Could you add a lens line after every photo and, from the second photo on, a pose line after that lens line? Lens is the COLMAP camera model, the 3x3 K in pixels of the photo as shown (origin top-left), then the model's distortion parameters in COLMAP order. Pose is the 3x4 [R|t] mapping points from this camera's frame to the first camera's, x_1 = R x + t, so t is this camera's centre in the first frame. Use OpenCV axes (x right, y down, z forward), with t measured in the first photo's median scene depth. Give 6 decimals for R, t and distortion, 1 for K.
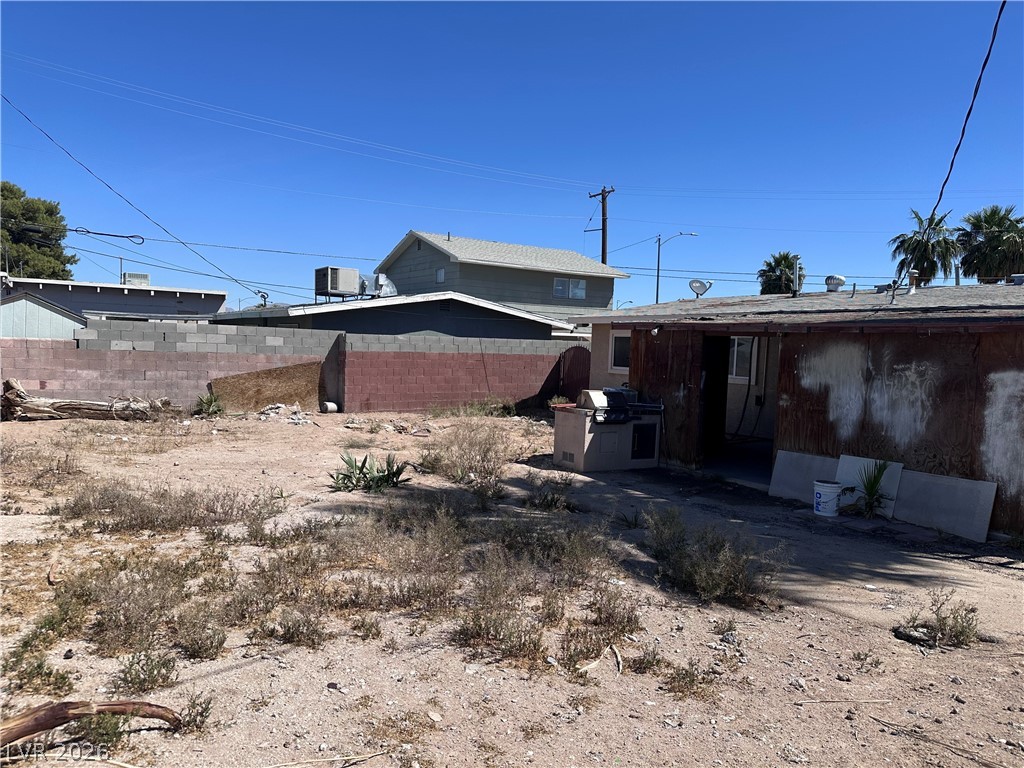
lens RADIAL K [[706.0, 0, 511.9], [0, 706.0, 384.3], [0, 0, 1]] dist [0.010082, -0.013124]
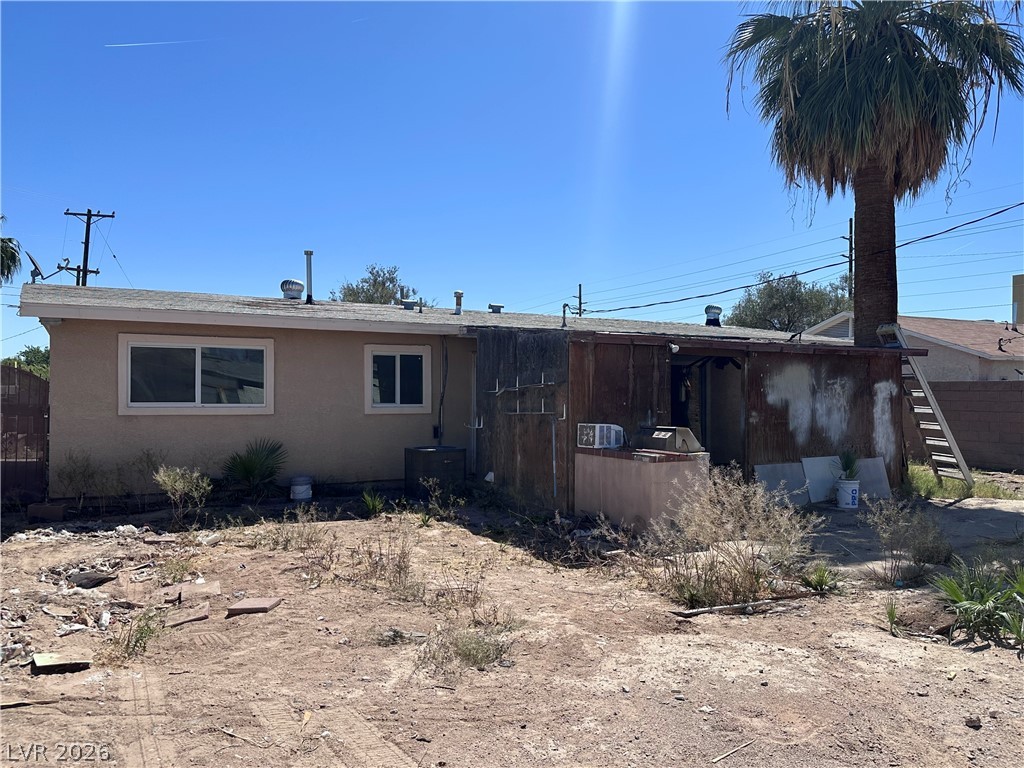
lens RADIAL K [[780.0, 0, 511.7], [0, 780.0, 385.6], [0, 0, 1]] dist [0.001354, 0.000144]
pose [[0.090805, -0.024460, 0.995568, -0.846772], [0.054367, 0.998329, 0.019569, -0.070912], [-0.994384, 0.052349, 0.091983, 1.330032]]
